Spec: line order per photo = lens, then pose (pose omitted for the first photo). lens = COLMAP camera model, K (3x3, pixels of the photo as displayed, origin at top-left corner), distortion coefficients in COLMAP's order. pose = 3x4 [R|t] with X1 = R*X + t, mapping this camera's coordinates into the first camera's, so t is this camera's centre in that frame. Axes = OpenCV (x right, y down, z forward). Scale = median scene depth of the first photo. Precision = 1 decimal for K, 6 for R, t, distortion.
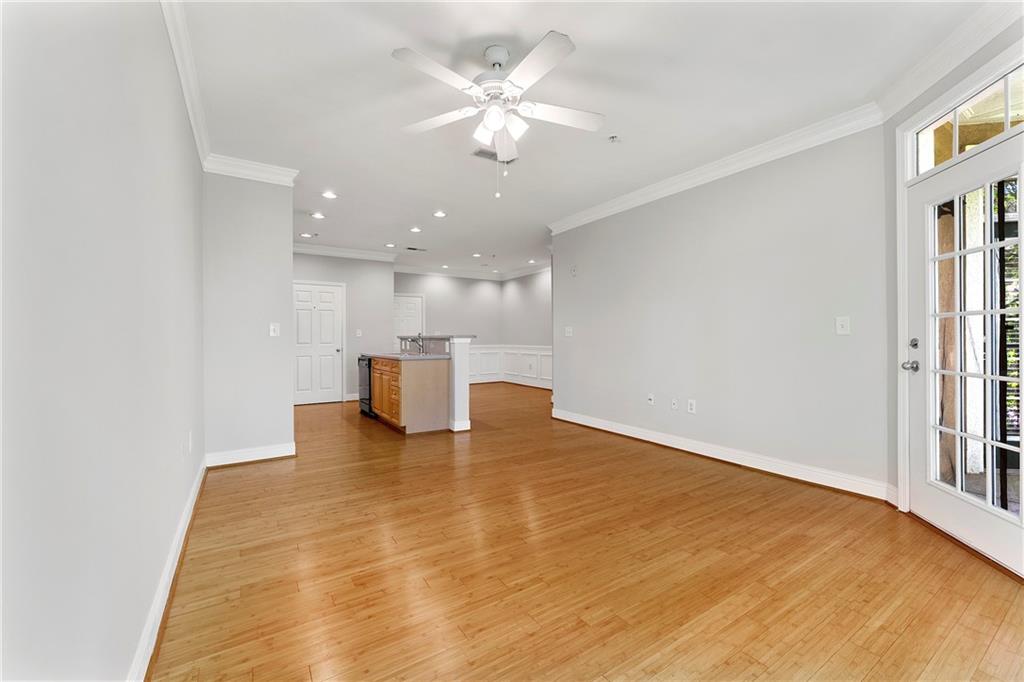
lens RADIAL K [[412.8, 0, 518.7], [0, 412.8, 341.2], [0, 0, 1]] dist [0.001055, -0.000599]
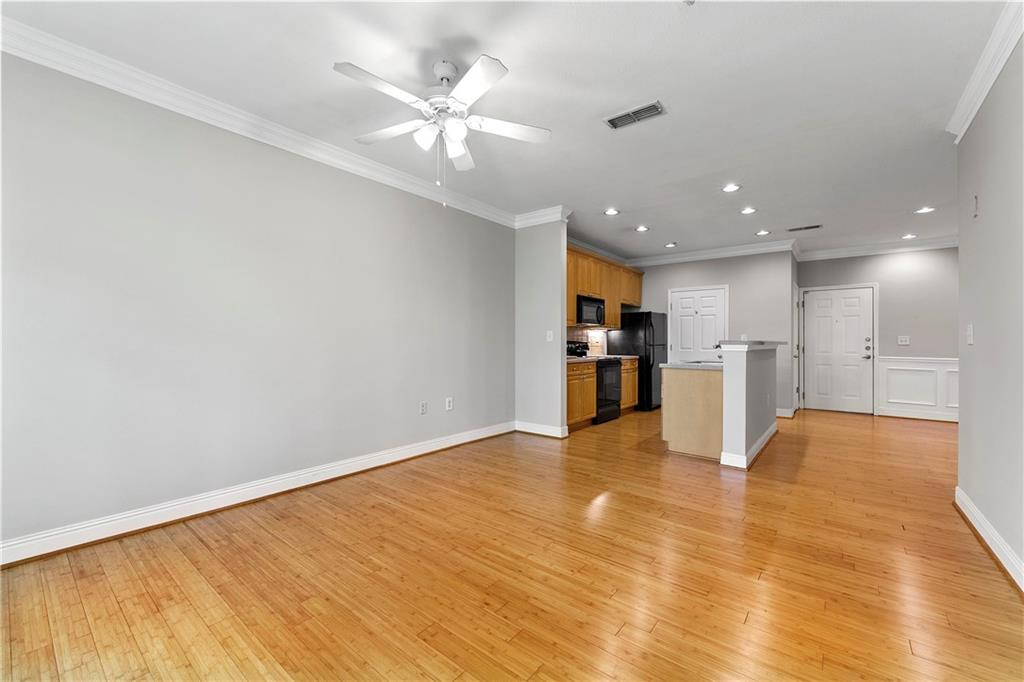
lens RADIAL K [[412.8, 0, 521.6], [0, 412.8, 341.5], [0, 0, 1]] dist [0.001055, -0.000599]
pose [[0.326149, 0.005441, -0.945303, 0.387392], [-0.017188, 0.999852, -0.000175, -0.005468], [0.945162, 0.016305, 0.326194, 0.327655]]
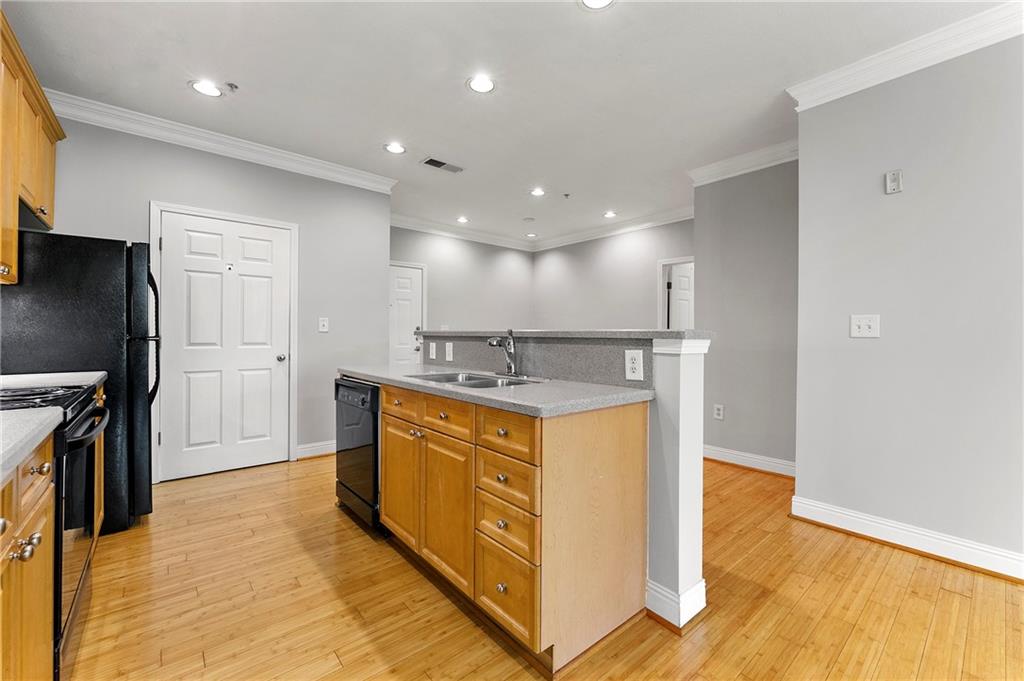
lens RADIAL K [[416.2, 0, 518.6], [0, 416.2, 337.4], [0, 0, 1]] dist [0.002049, 0.000052]
pose [[0.991403, 0.009008, 0.130534, -0.277485], [-0.008763, 0.999959, -0.002449, -0.006334], [-0.130551, 0.001284, 0.991441, 0.588663]]
